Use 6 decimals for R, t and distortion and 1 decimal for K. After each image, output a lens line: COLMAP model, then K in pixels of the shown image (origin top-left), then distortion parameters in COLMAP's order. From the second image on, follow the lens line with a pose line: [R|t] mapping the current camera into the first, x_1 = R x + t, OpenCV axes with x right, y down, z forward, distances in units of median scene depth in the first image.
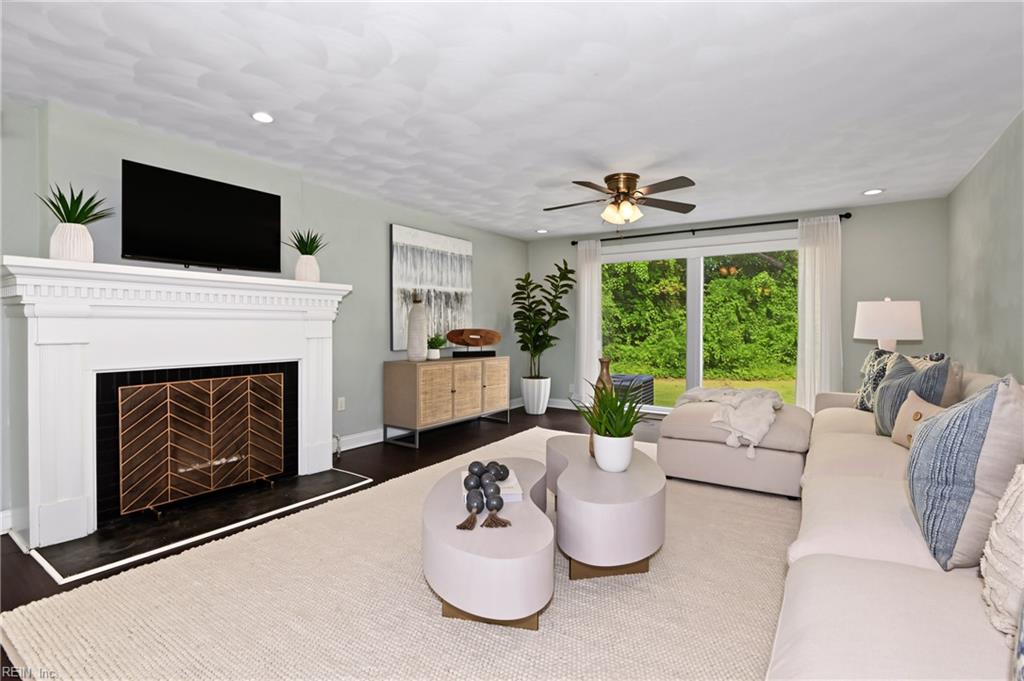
lens RADIAL K [[480.1, 0, 512.1], [0, 480.1, 328.1], [0, 0, 1]] dist [-0.014292, 0.000867]
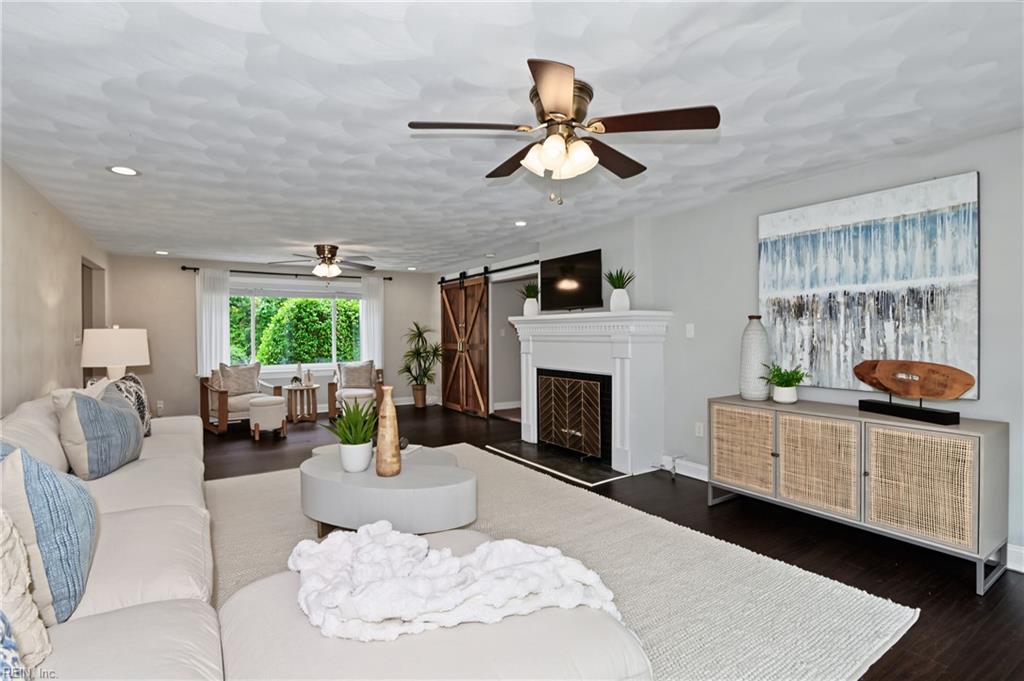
lens RADIAL K [[480.1, 0, 512.1], [0, 480.1, 328.1], [0, 0, 1]] dist [-0.014292, 0.000867]
pose [[-0.383299, -0.019461, -0.923419, 0.582561], [-0.009870, 0.999807, -0.016974, -0.021436], [0.923571, 0.002608, -0.383418, 0.894620]]
